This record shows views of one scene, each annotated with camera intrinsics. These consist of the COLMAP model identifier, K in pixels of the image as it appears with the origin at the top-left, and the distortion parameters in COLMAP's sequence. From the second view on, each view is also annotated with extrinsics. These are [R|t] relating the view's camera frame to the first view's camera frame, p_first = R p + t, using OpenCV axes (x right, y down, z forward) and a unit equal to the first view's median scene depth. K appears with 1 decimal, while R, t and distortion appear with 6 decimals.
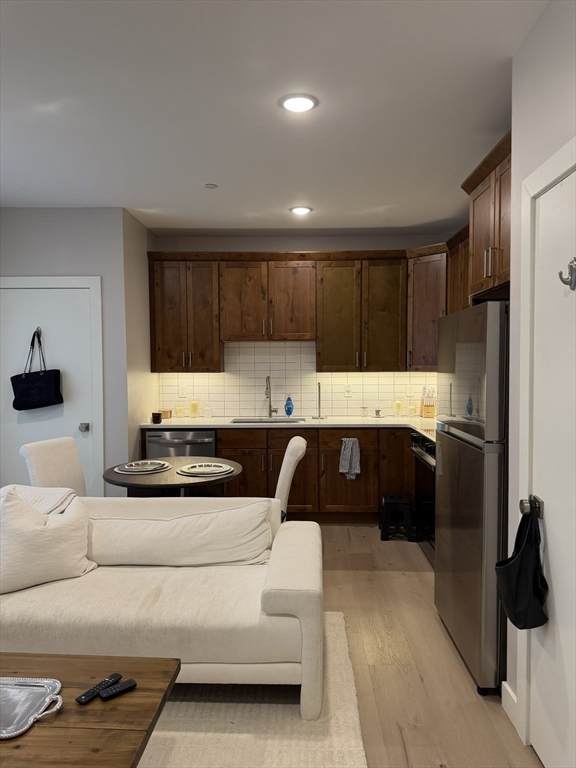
lens RADIAL K [[534.0, 0, 286.8], [0, 534.0, 384.7], [0, 0, 1]] dist [0.095590, -0.135400]
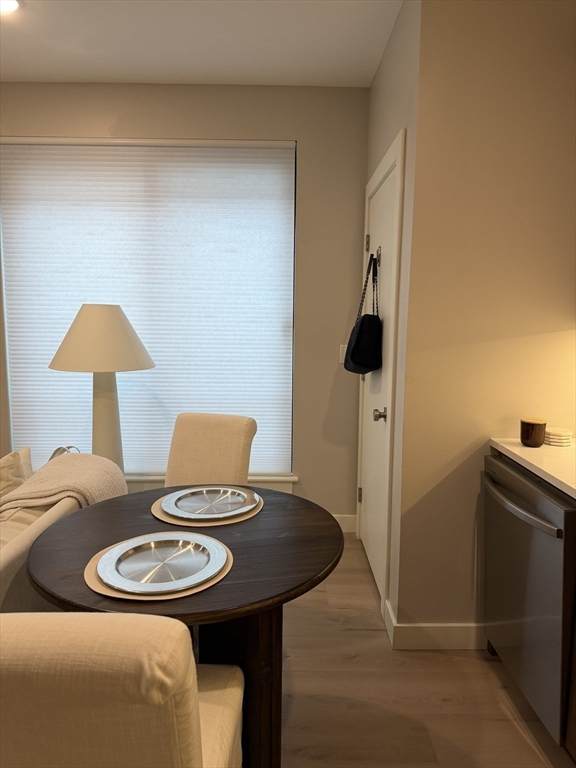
lens RADIAL K [[534.0, 0, 286.8], [0, 534.0, 384.7], [0, 0, 1]] dist [0.095590, -0.135400]
pose [[0.038422, 0.131946, -0.990512, 0.174374], [-0.058374, 0.989848, 0.129593, -0.021469], [0.997555, 0.052841, 0.045734, 0.829393]]
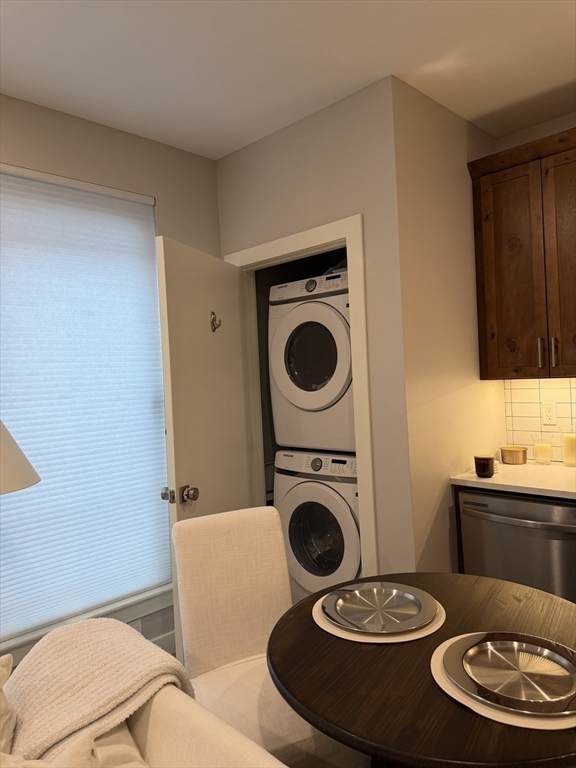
lens RADIAL K [[541.7, 0, 291.4], [0, 541.7, 379.5], [0, 0, 1]] dist [0.001279, -0.000180]
pose [[0.729411, -0.026549, -0.683560, -0.015748], [0.015410, 0.999631, -0.022381, -0.014708], [0.683902, 0.005791, 0.729551, 0.511209]]
